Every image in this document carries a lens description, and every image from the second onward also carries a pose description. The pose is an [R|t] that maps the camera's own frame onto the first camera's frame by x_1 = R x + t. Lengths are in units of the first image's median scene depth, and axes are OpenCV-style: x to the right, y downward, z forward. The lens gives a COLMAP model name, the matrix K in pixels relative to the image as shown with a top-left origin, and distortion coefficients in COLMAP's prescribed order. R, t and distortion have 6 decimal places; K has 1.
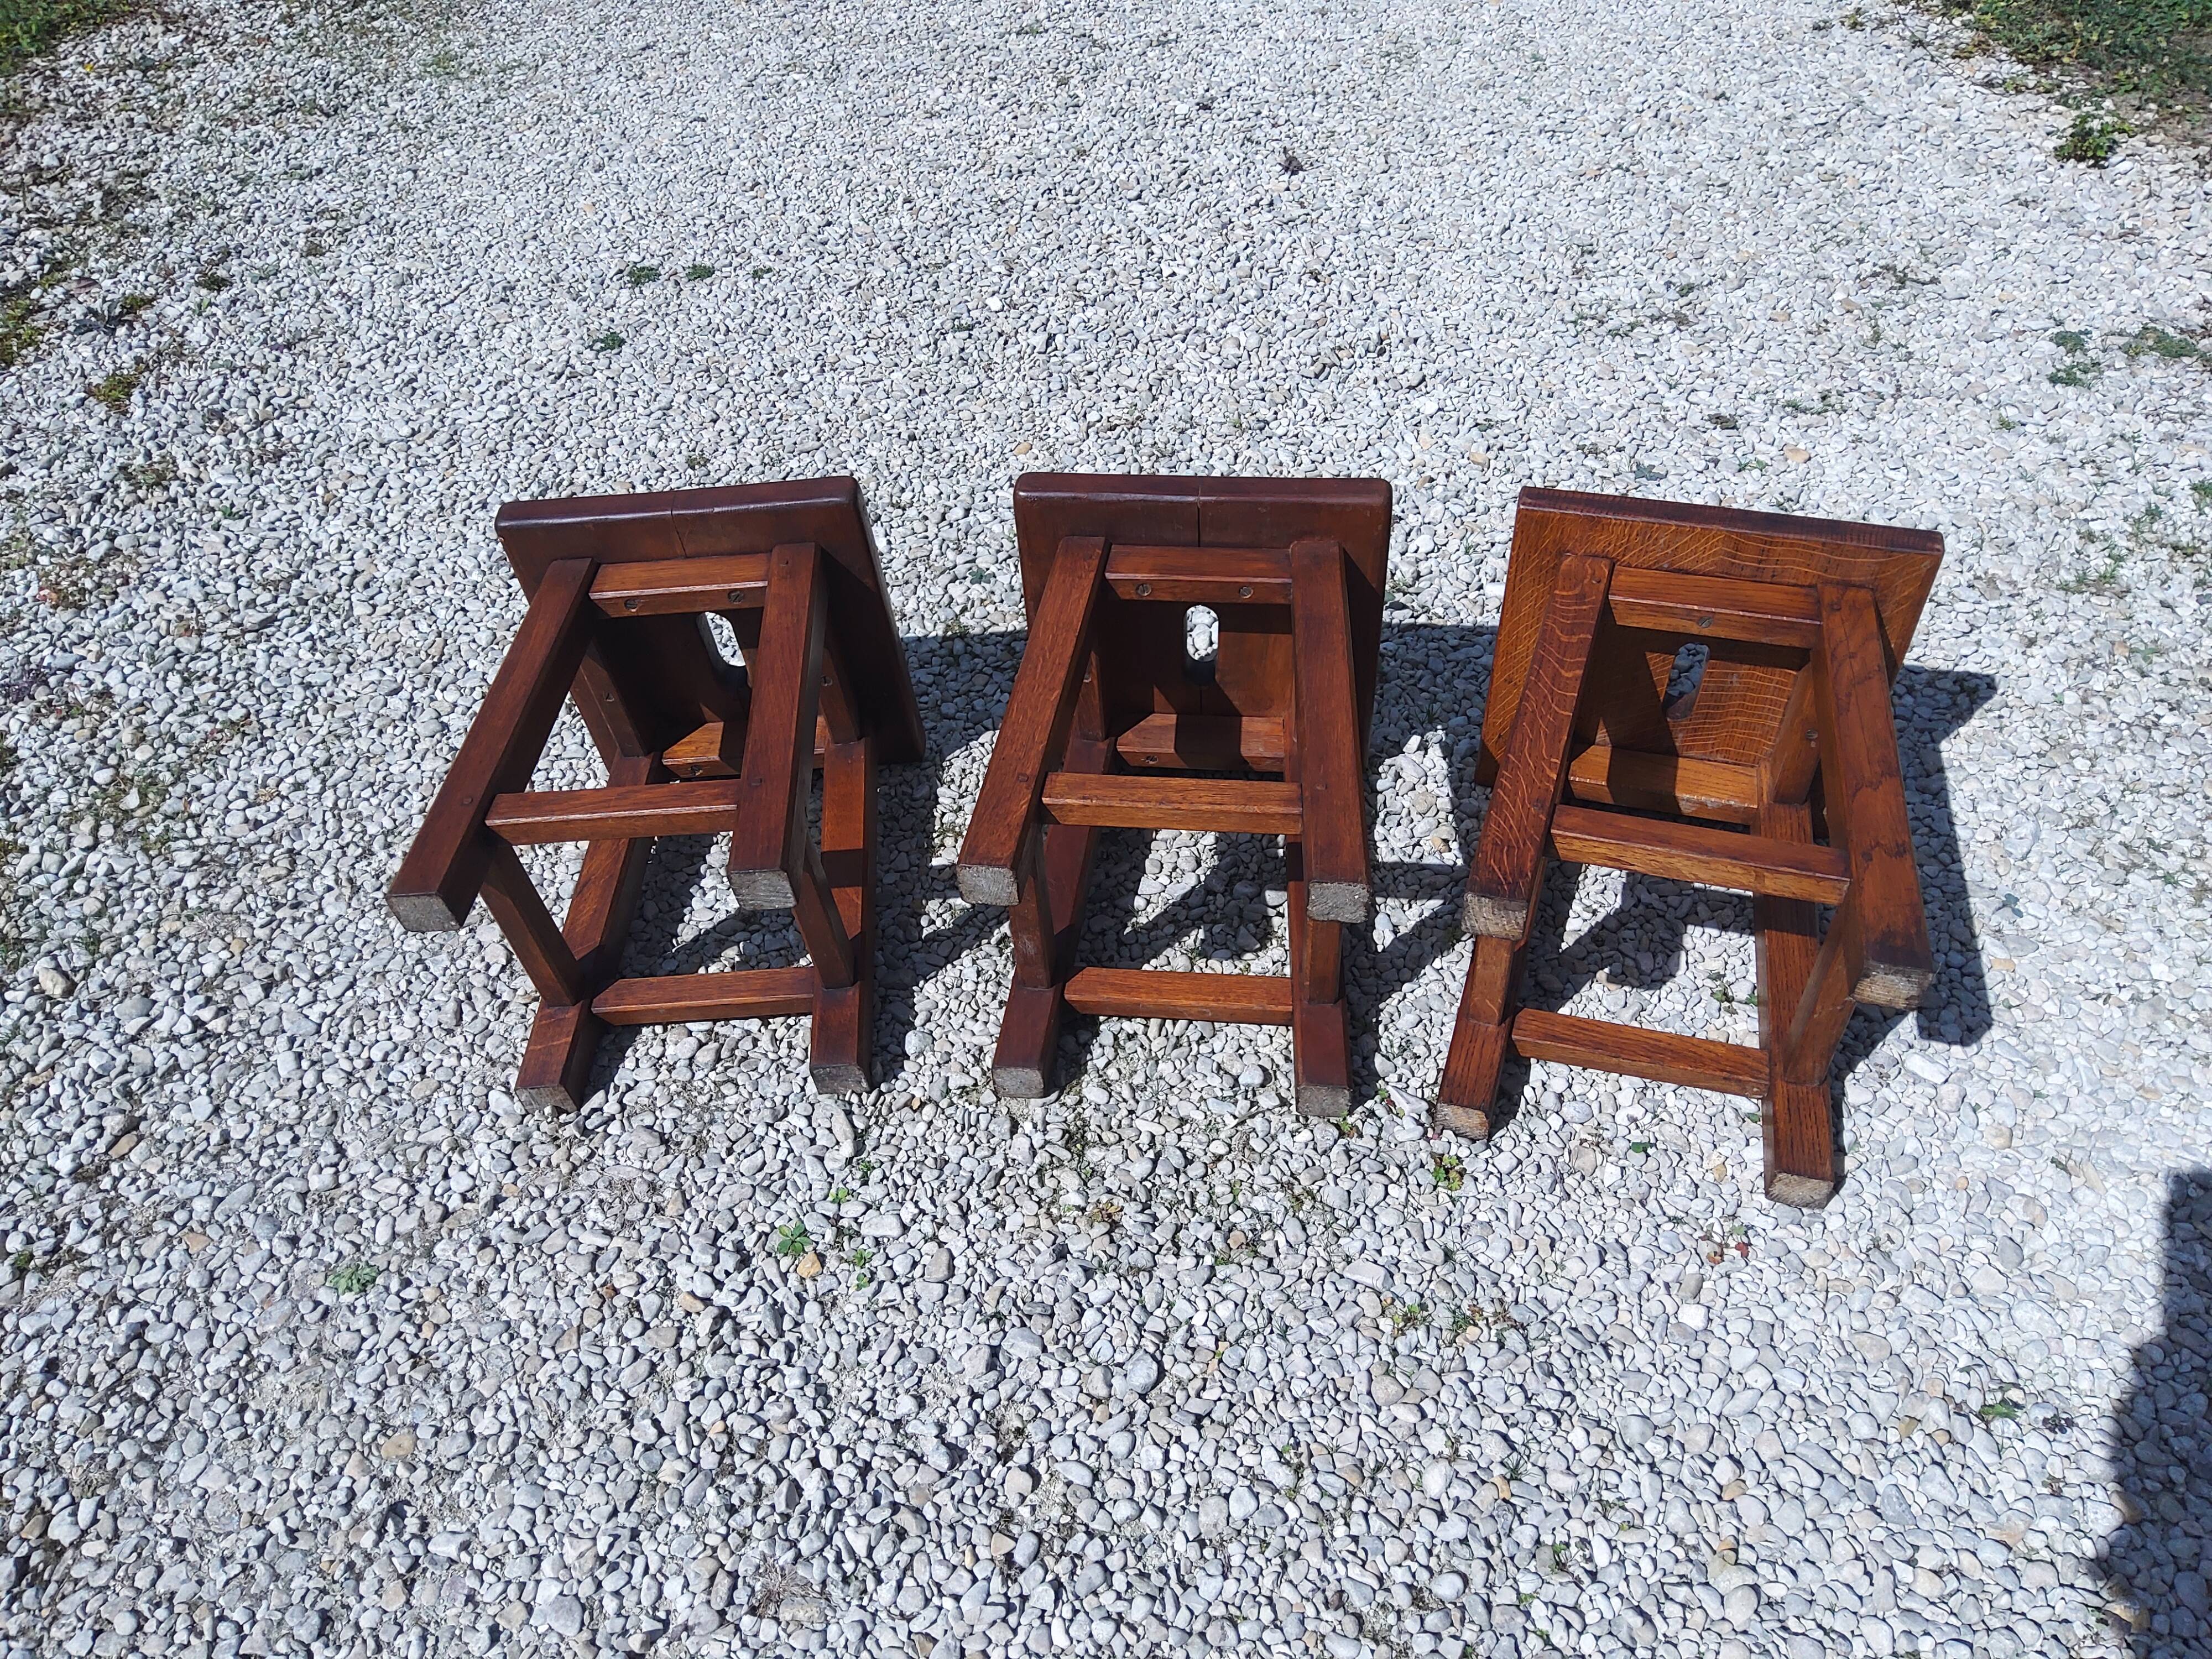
lens RADIAL K [[1623.8, 0, 1101.1], [0, 1623.8, 841.1], [0, 0, 1]] dist [0.057750, -0.093934]
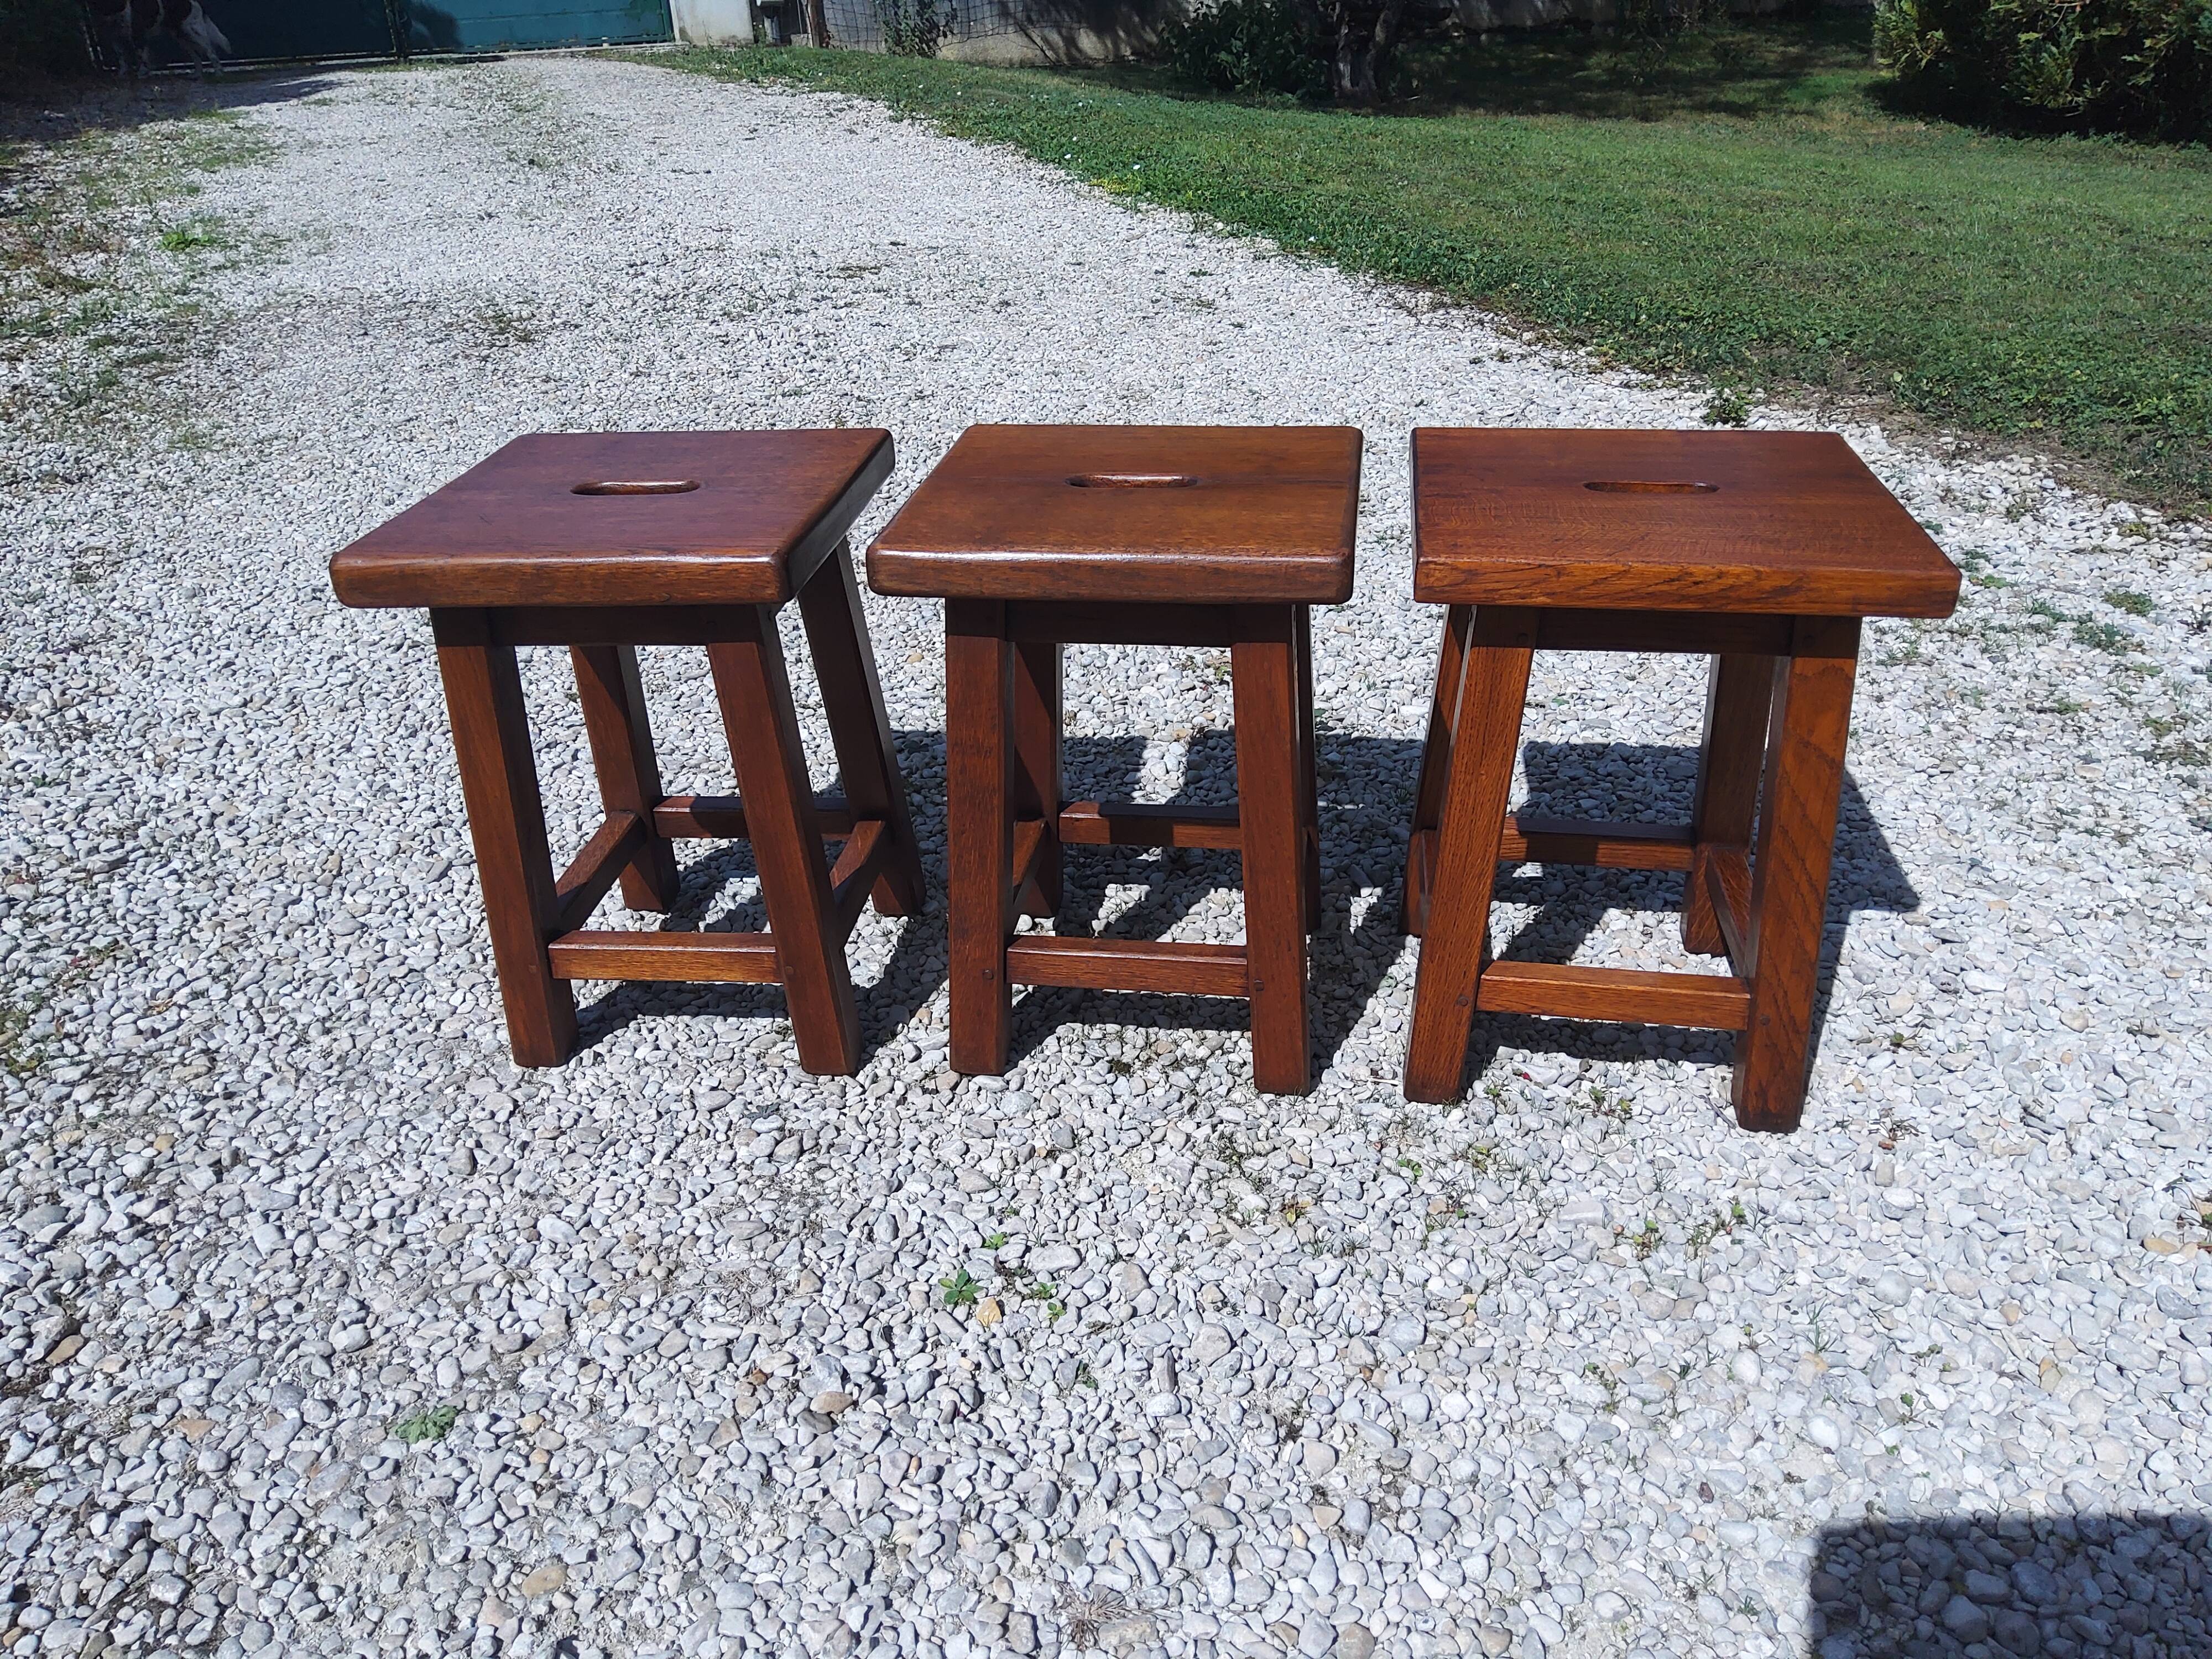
lens RADIAL K [[1623.8, 0, 1101.1], [0, 1623.8, 841.1], [0, 0, 1]] dist [0.057750, -0.093934]
pose [[0.970286, -0.090068, 0.224572, -0.257157], [0.149846, 0.952410, -0.265446, 0.229620], [-0.189977, 0.291209, 0.937606, 0.086524]]
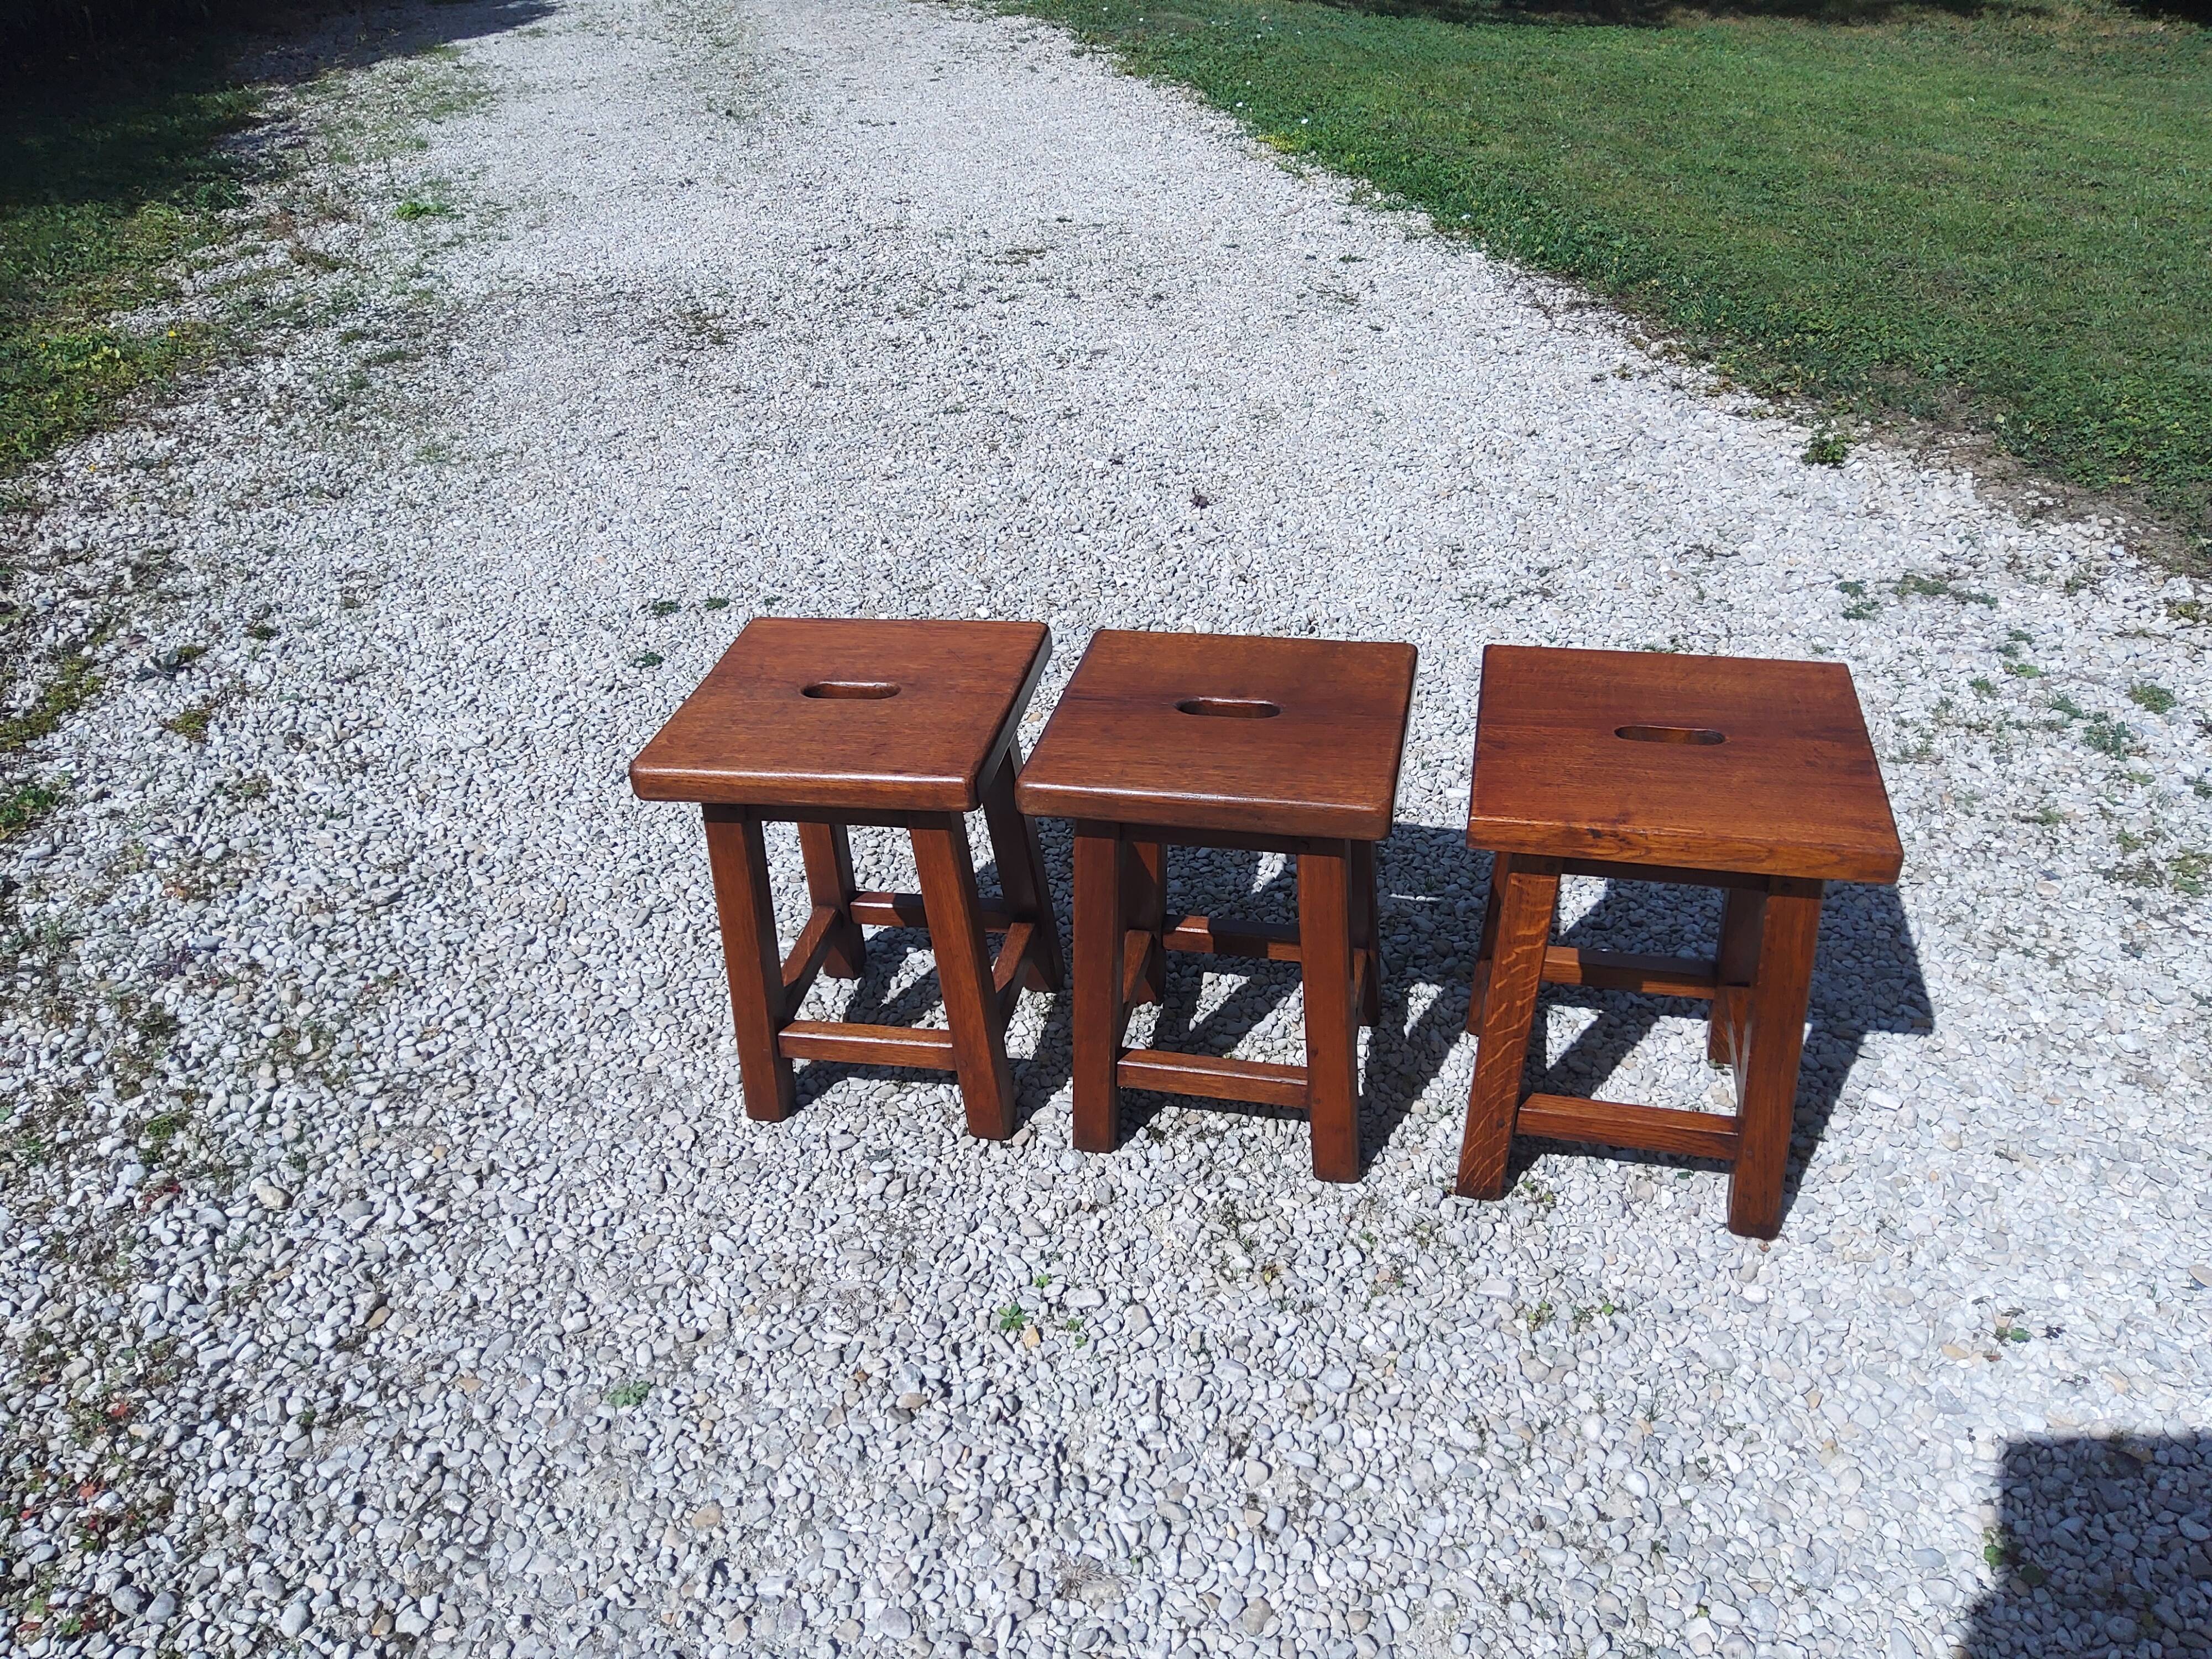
lens RADIAL K [[1597.7, 0, 1107.8], [0, 1597.7, 865.1], [0, 0, 1]] dist [0.079344, -0.133635]
pose [[0.990673, -0.068570, 0.117749, -0.207981], [0.090553, 0.977033, -0.192892, 0.138025], [-0.101818, 0.201756, 0.974129, -0.175469]]
